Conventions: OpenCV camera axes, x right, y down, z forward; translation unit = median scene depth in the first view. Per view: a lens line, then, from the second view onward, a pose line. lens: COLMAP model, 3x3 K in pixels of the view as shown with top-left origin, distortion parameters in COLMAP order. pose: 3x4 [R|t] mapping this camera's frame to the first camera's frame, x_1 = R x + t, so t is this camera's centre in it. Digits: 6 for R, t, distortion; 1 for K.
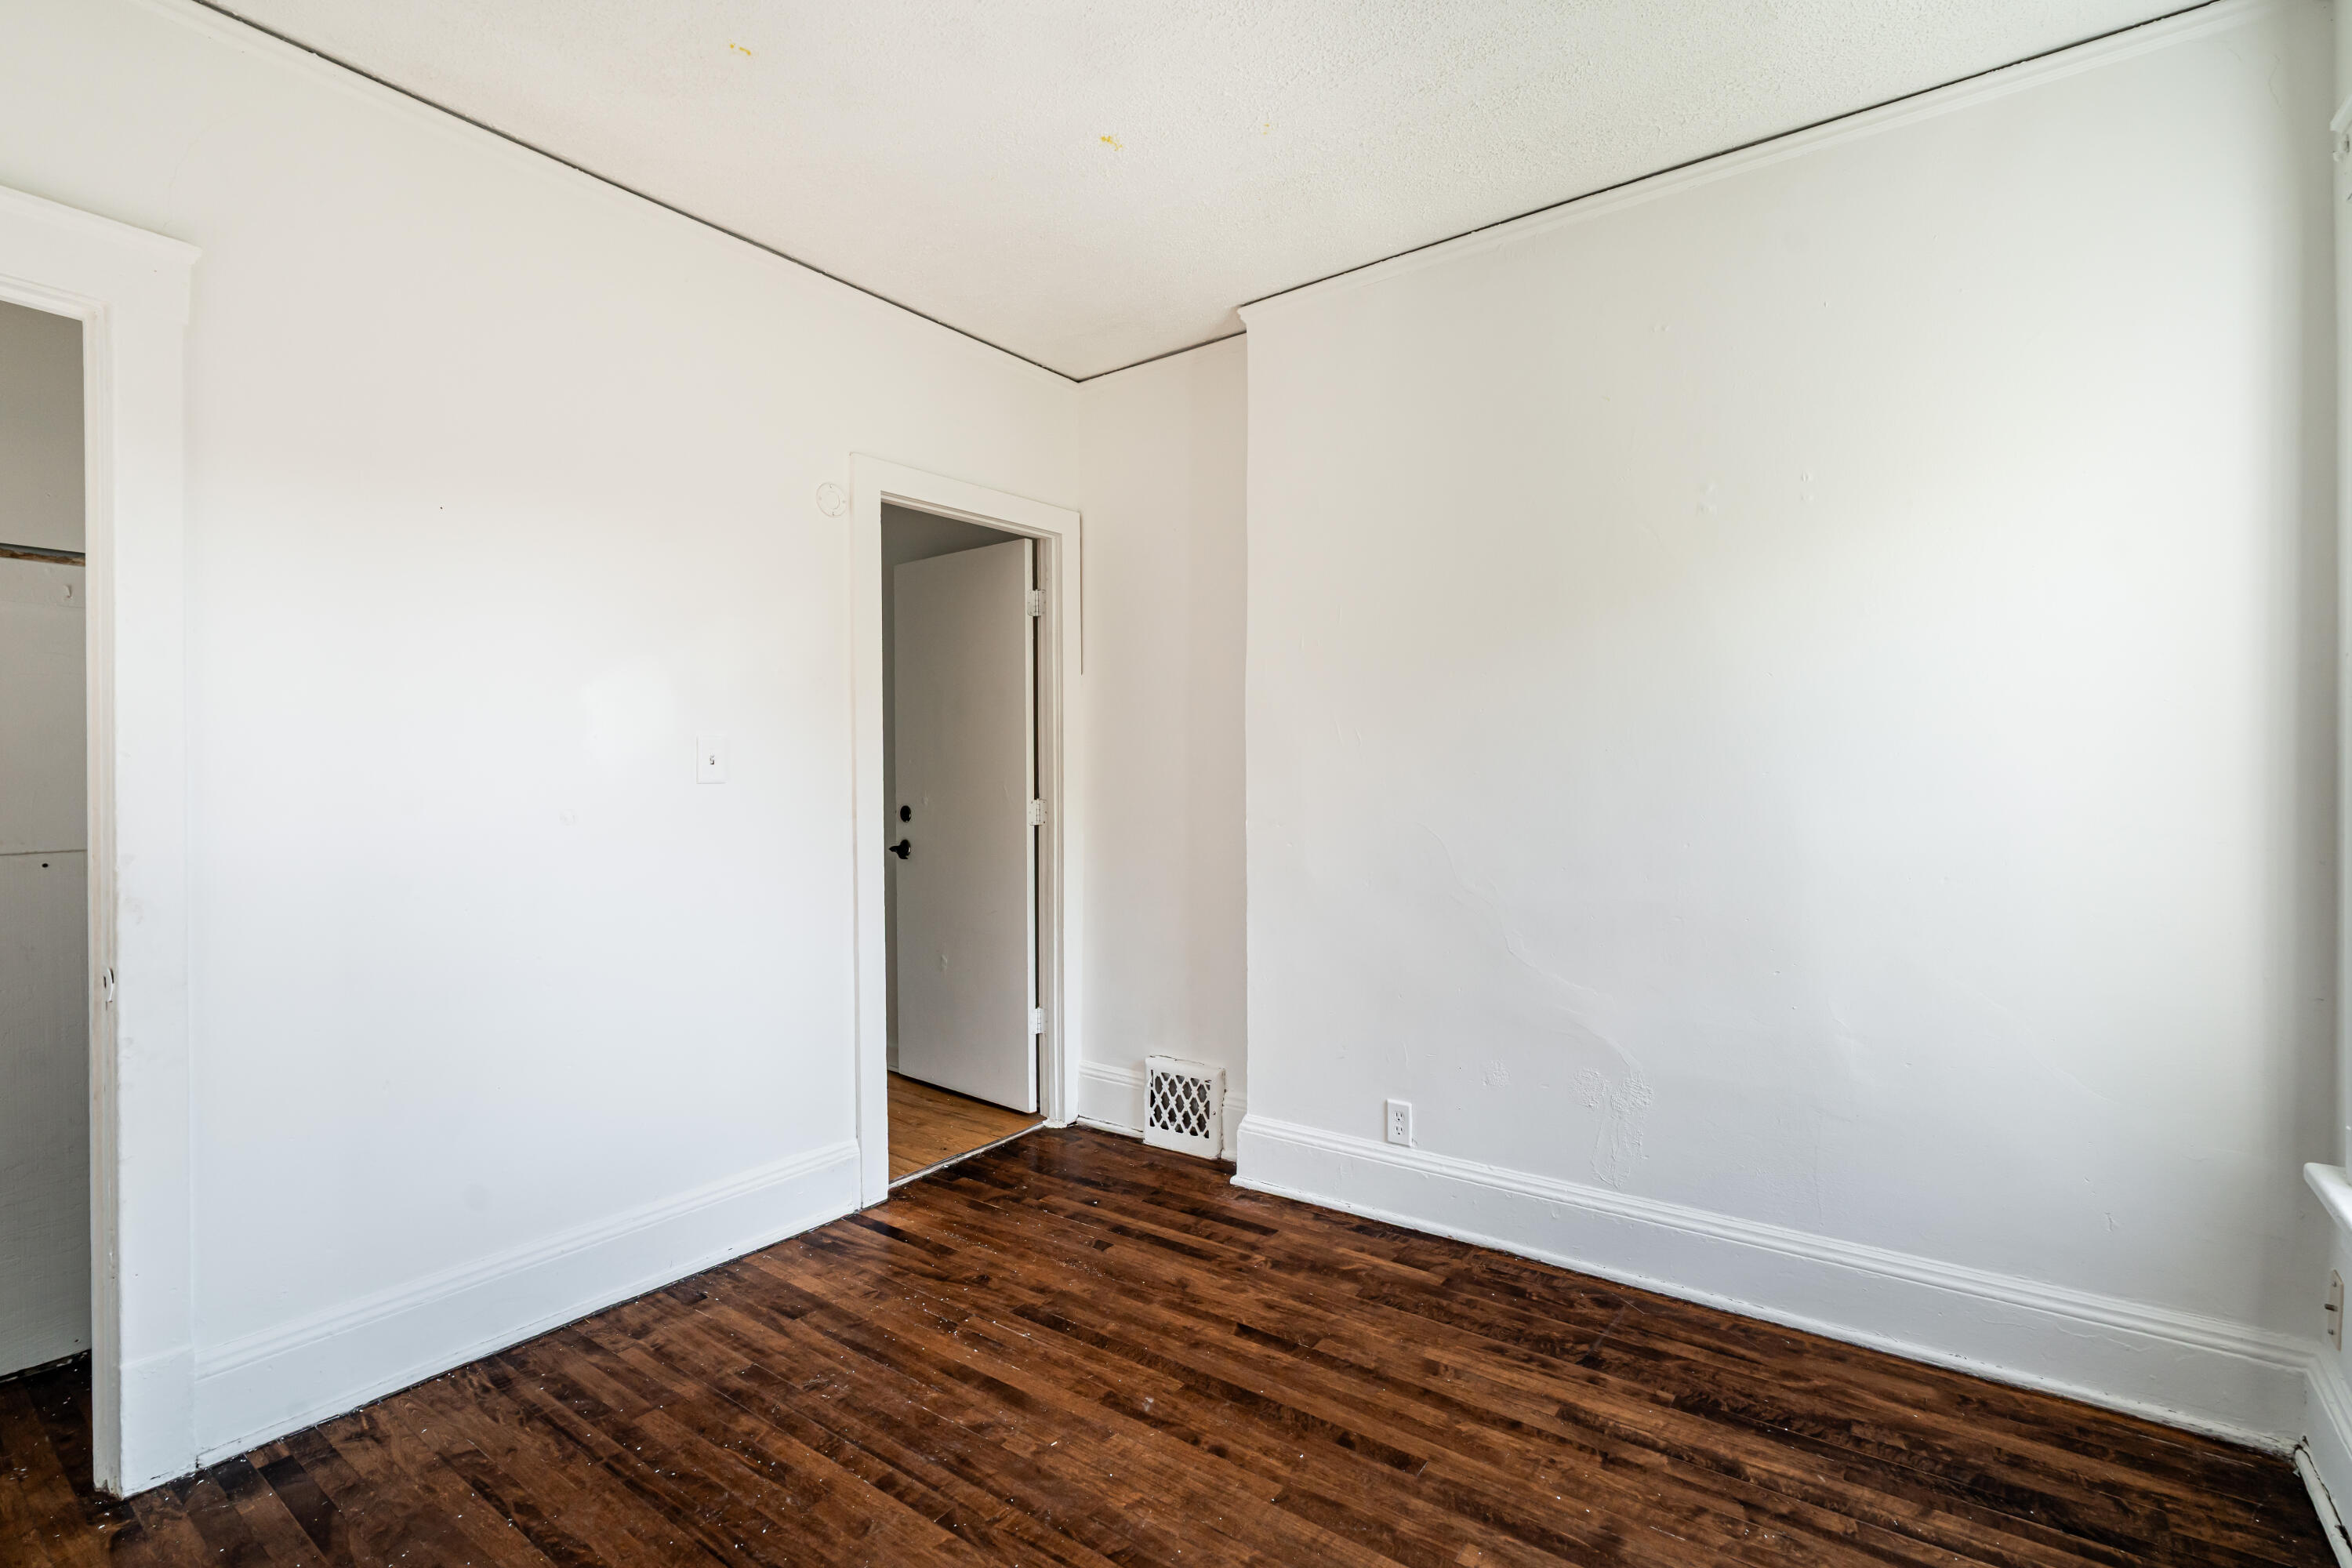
lens RADIAL K [[1090.4, 0, 1178.4], [0, 1090.4, 777.5], [0, 0, 1]] dist [-0.002769, -0.000544]
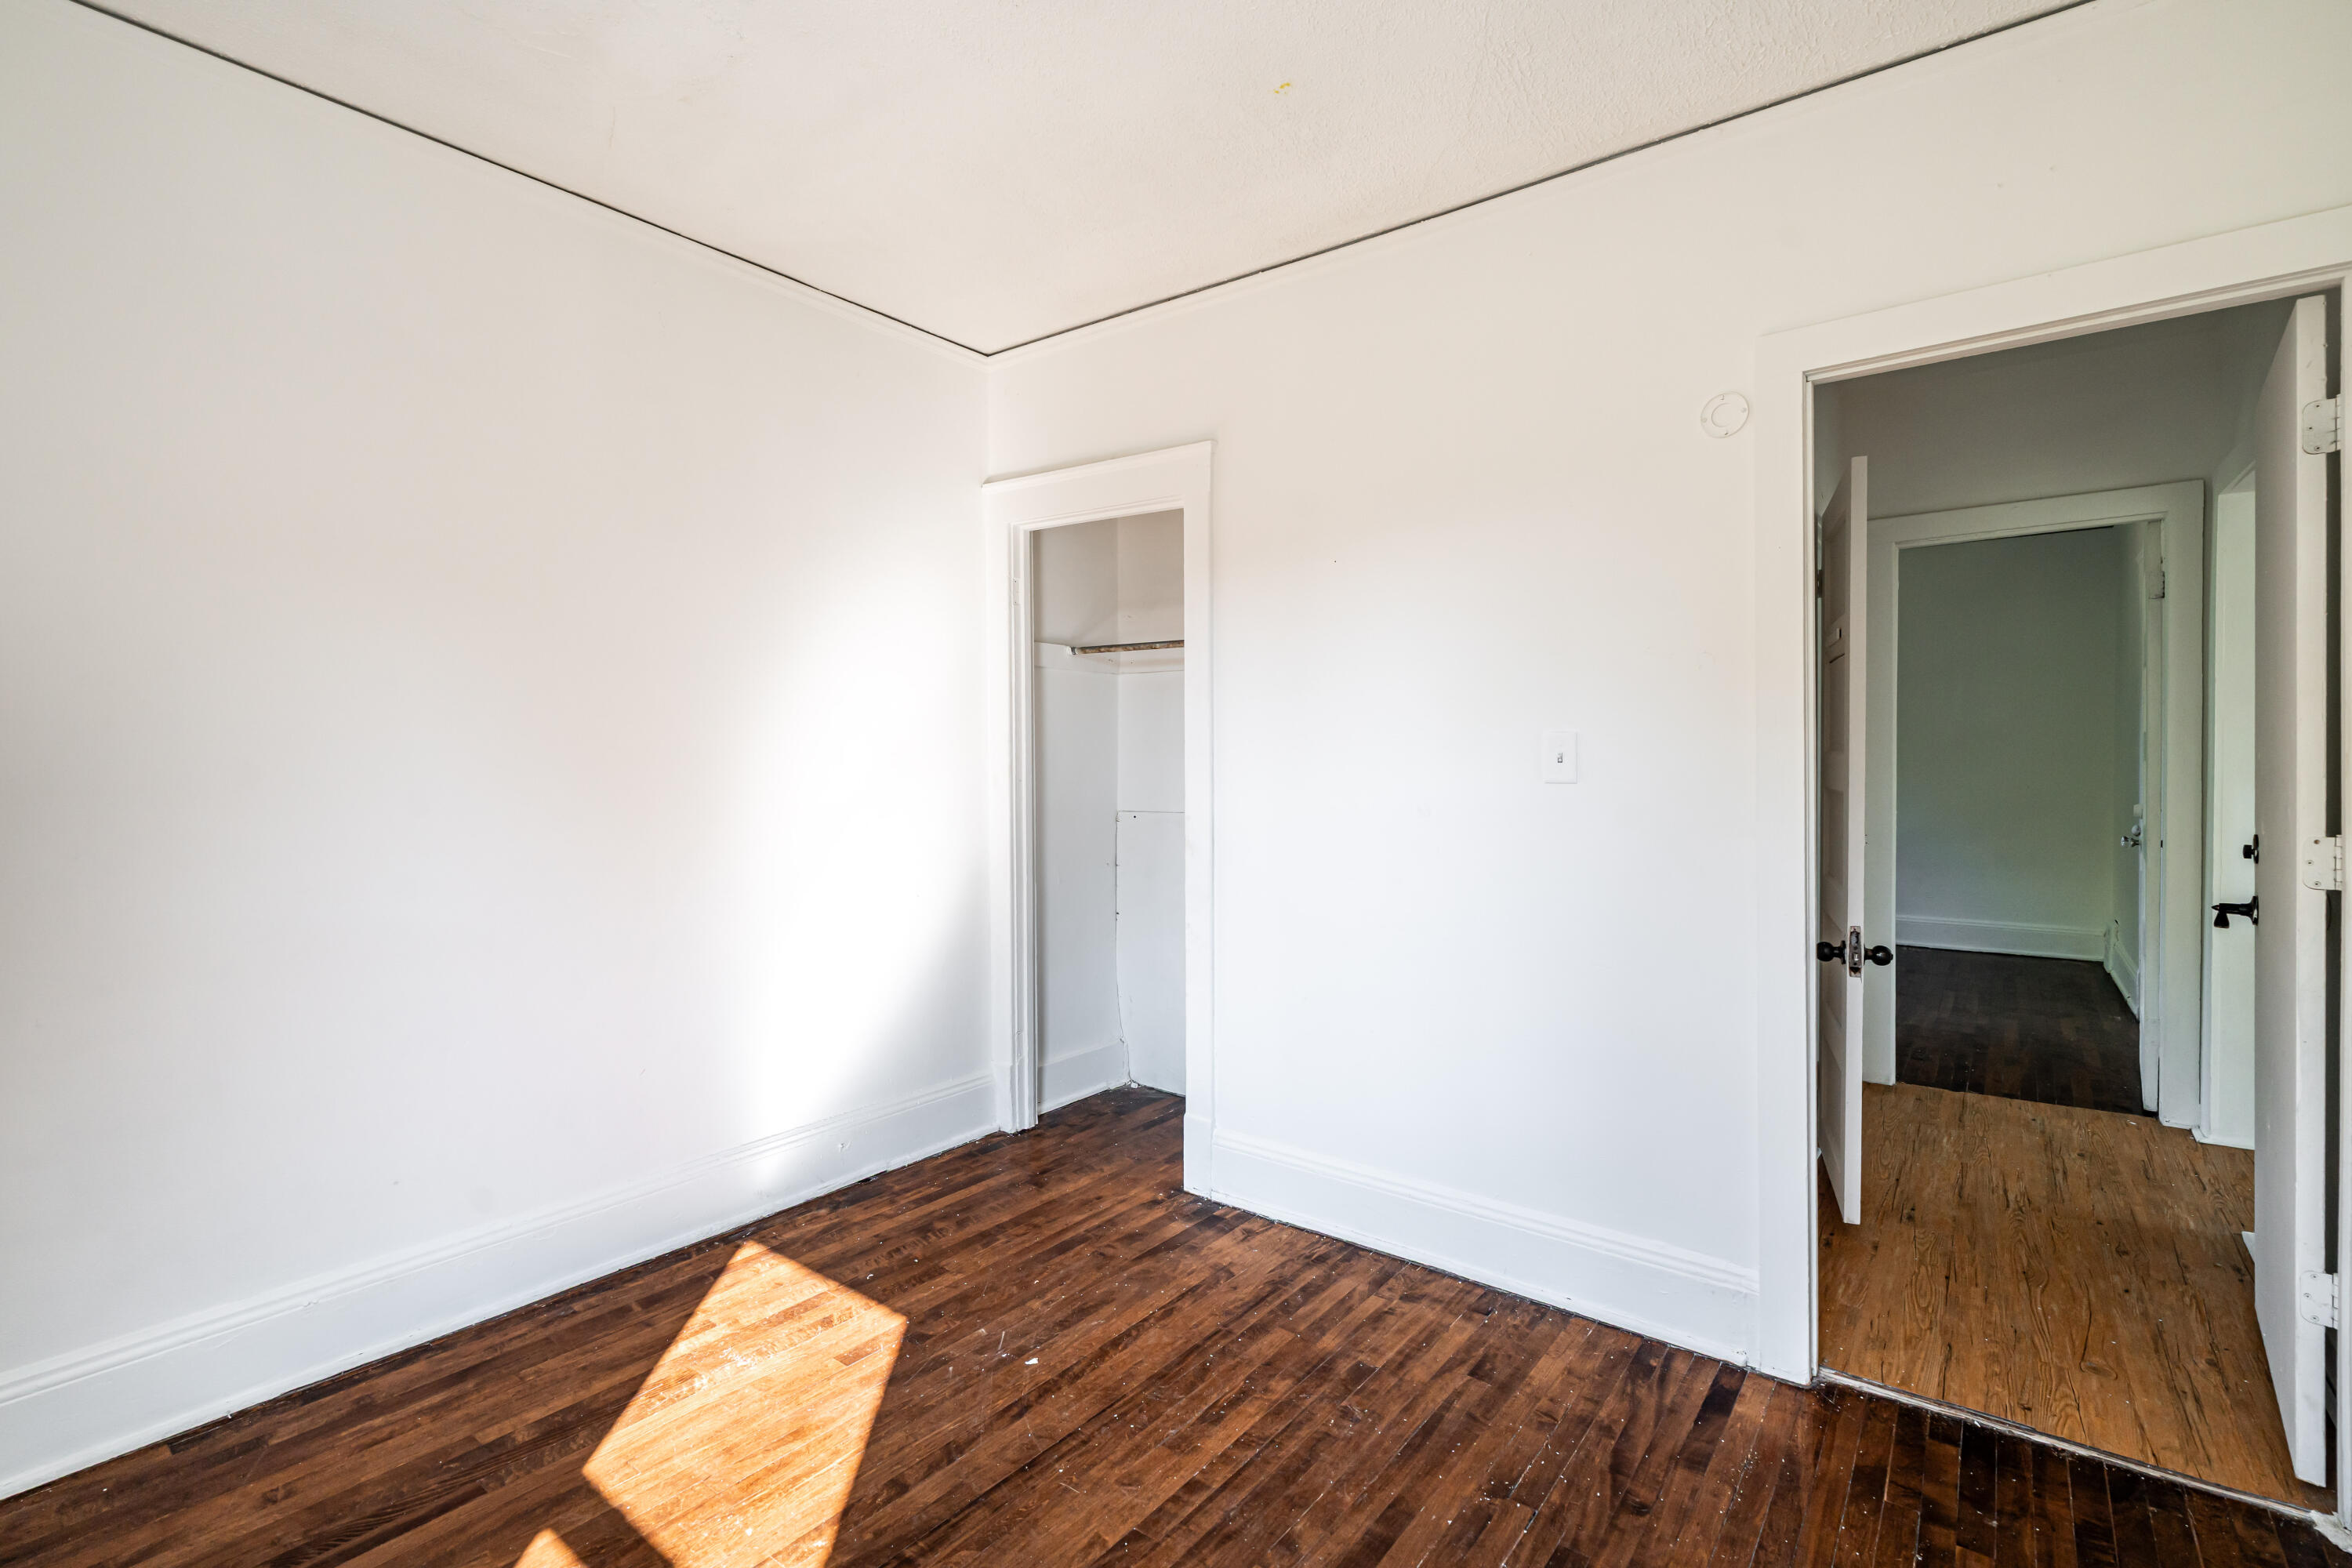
lens RADIAL K [[1090.4, 0, 1178.4], [0, 1090.4, 777.5], [0, 0, 1]] dist [-0.002769, -0.000544]
pose [[-0.034296, 0.016902, -0.999269, 0.569740], [-0.013069, 0.999764, 0.017359, -0.012639], [0.999326, 0.013655, -0.034067, 0.806888]]
